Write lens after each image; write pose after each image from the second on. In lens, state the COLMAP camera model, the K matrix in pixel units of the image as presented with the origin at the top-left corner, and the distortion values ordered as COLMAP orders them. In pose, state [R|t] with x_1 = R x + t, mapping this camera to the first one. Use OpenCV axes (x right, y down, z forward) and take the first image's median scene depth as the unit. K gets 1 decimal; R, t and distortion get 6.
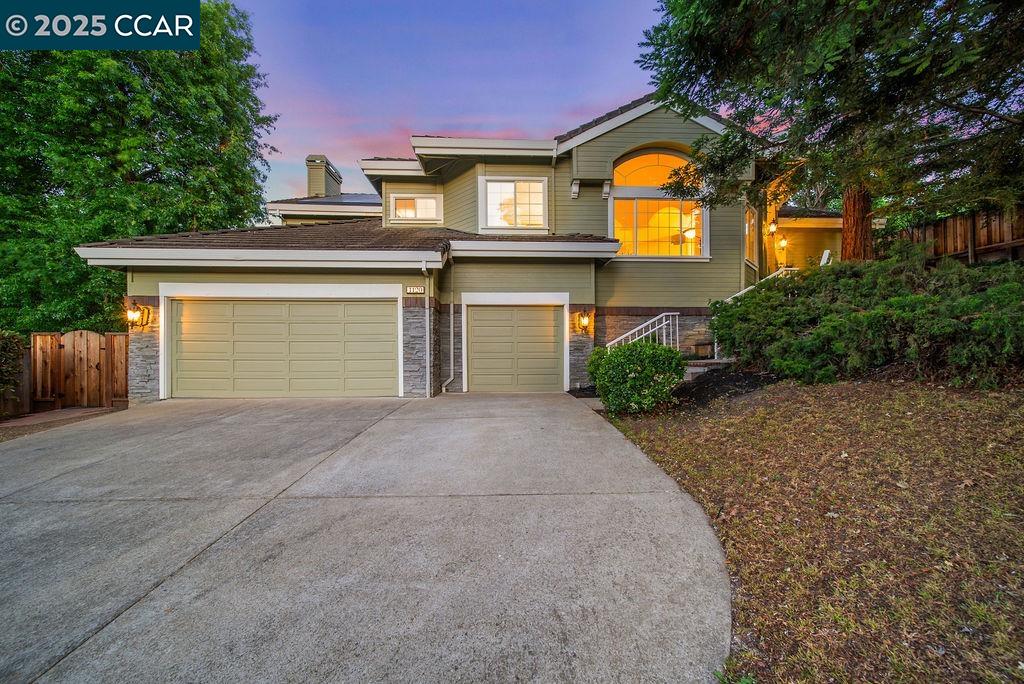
lens RADIAL K [[414.6, 0, 515.5], [0, 414.6, 357.1], [0, 0, 1]] dist [-0.001321, -0.000206]
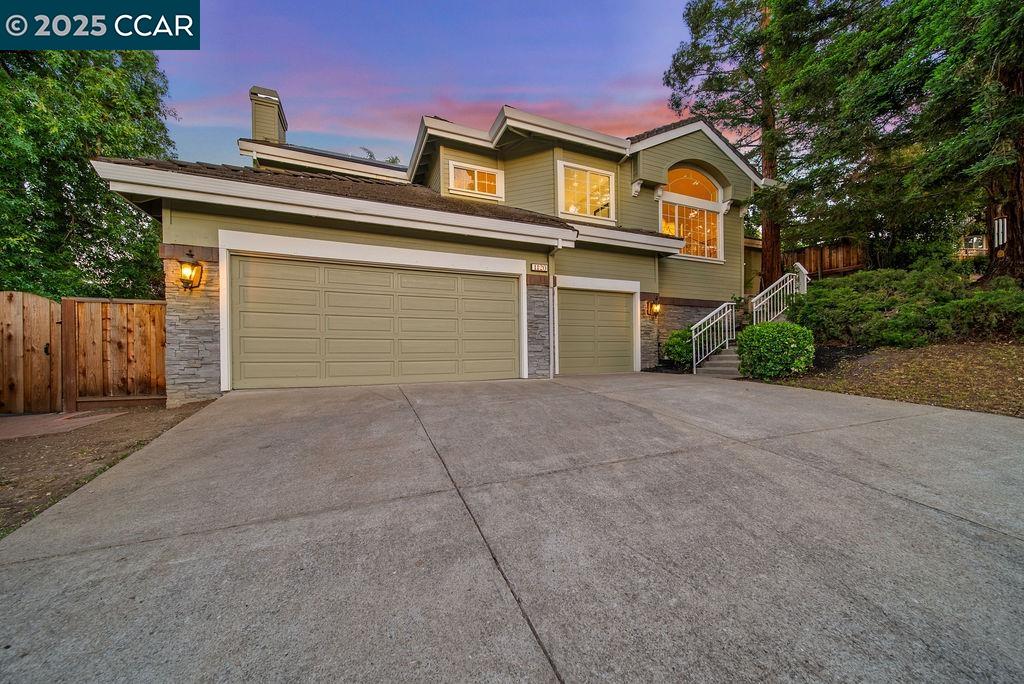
lens RADIAL K [[448.3, 0, 474.4], [0, 448.3, 367.2], [0, 0, 1]] dist [-0.002052, -0.000373]
pose [[0.907700, -0.013141, 0.419414, -0.773957], [0.010418, 0.999907, 0.008783, 0.056549], [-0.419491, -0.003603, 0.907752, 0.102593]]
